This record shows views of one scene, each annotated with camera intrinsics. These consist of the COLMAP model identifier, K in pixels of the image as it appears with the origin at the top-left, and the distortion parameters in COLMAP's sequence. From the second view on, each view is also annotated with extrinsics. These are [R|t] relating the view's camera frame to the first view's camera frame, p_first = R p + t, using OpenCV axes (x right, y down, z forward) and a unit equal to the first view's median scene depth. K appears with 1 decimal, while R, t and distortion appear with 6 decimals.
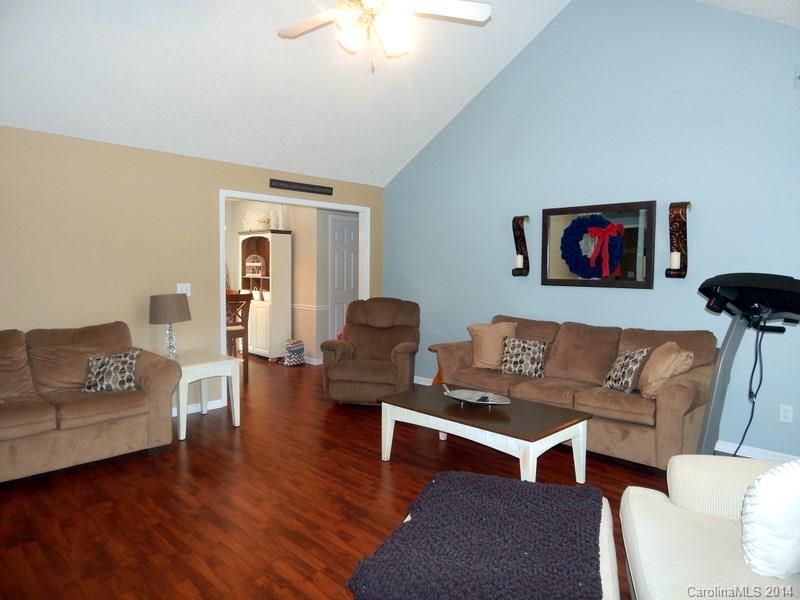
lens RADIAL K [[532.9, 0, 403.4], [0, 532.9, 299.1], [0, 0, 1]] dist [-0.005882, -0.002898]
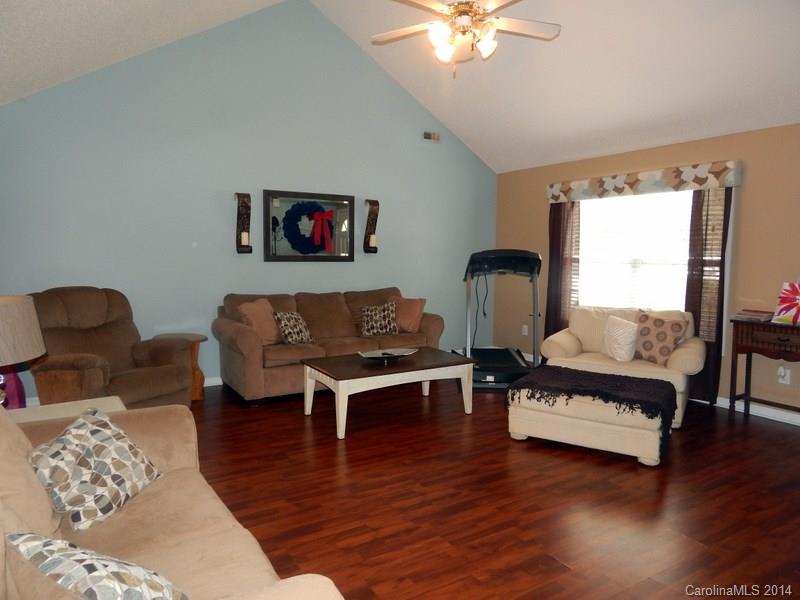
lens RADIAL K [[532.9, 0, 403.4], [0, 532.9, 299.1], [0, 0, 1]] dist [-0.005882, -0.002898]
pose [[0.236364, -0.097476, 0.966763, -0.742284], [0.051592, 0.994811, 0.087690, -0.032102], [-0.970294, 0.029150, 0.240167, 0.494234]]
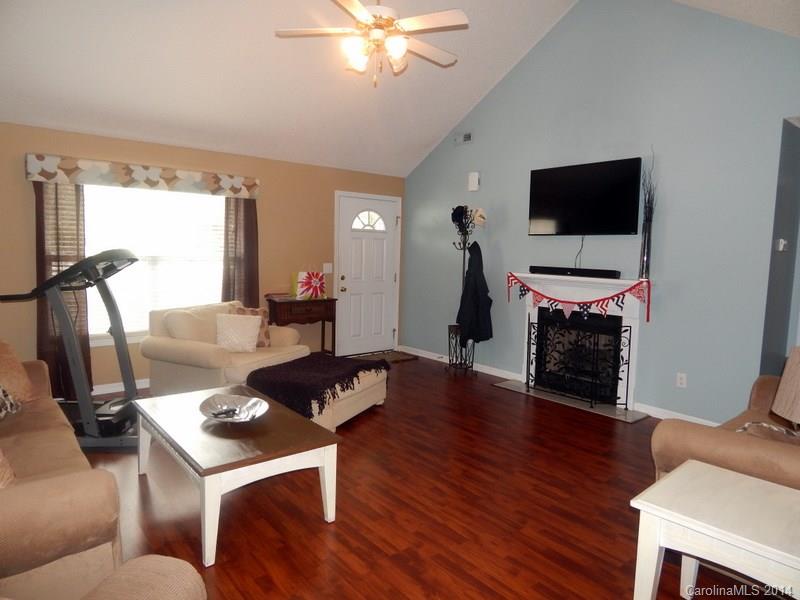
lens RADIAL K [[527.9, 0, 399.7], [0, 527.9, 294.9], [0, 0, 1]] dist [-0.000246, -0.000370]
pose [[-0.993814, -0.048630, 0.099840, -0.145115], [-0.033380, 0.988260, 0.149090, -0.090658], [-0.105918, 0.144836, -0.983770, 1.292661]]
